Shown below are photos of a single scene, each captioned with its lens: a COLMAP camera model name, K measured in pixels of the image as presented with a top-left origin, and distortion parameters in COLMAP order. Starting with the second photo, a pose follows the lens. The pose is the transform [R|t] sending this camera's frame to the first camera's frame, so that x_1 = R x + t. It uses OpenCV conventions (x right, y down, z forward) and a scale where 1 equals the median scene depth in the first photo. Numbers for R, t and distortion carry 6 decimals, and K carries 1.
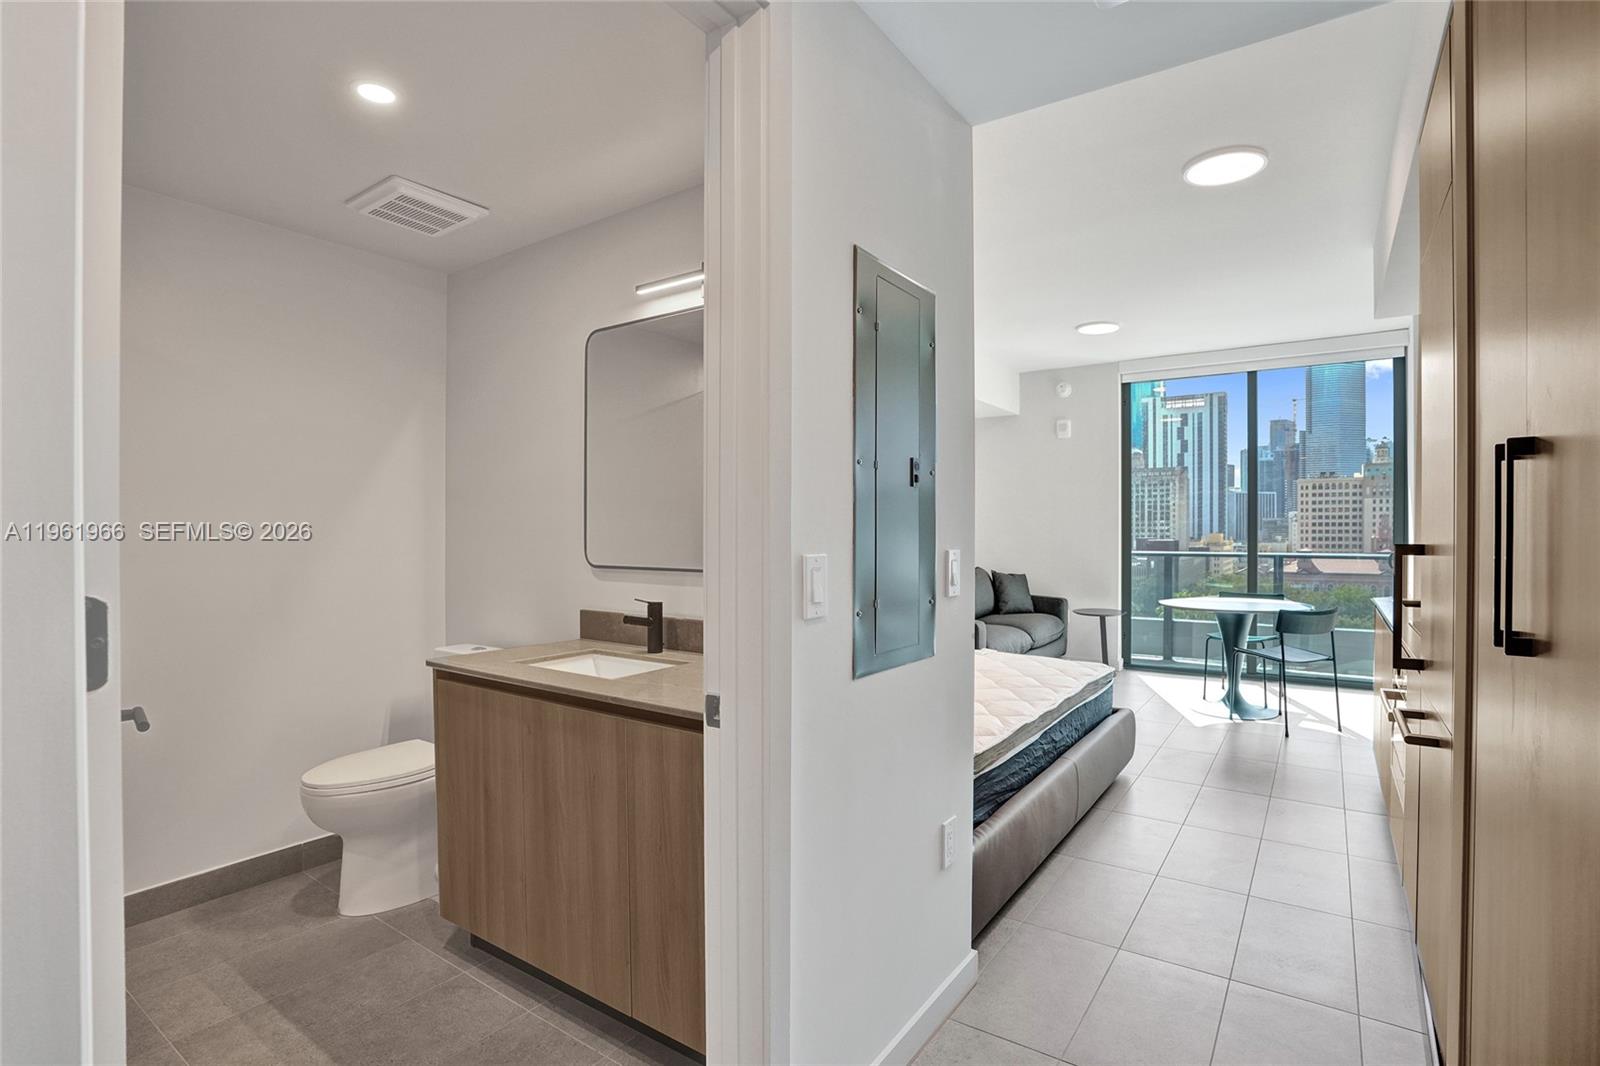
lens RADIAL K [[772.0, 0, 770.0], [0, 772.0, 535.7], [0, 0, 1]] dist [-0.042089, 0.012292]
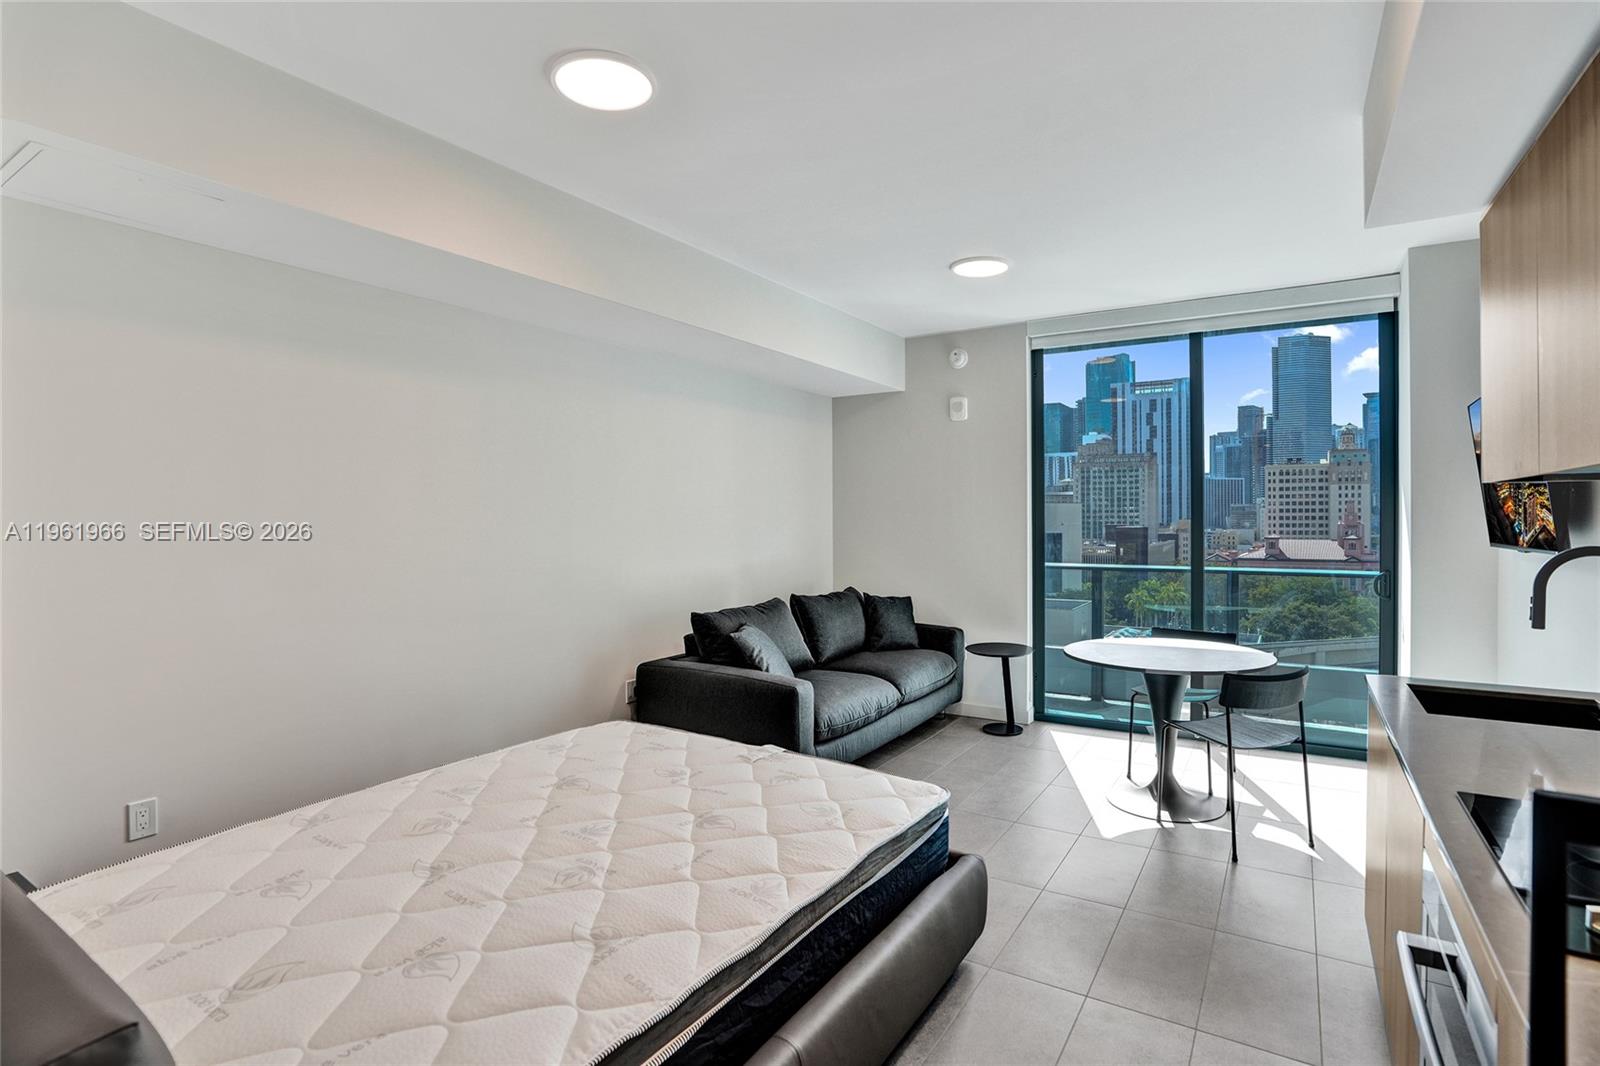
lens RADIAL K [[772.0, 0, 770.6], [0, 772.0, 515.0], [0, 0, 1]] dist [-0.042089, 0.012292]
pose [[0.999543, -0.000313, 0.030211, 0.131964], [0.000533, 0.999973, -0.007279, -0.020755], [-0.030208, 0.007292, 0.999517, 0.178540]]
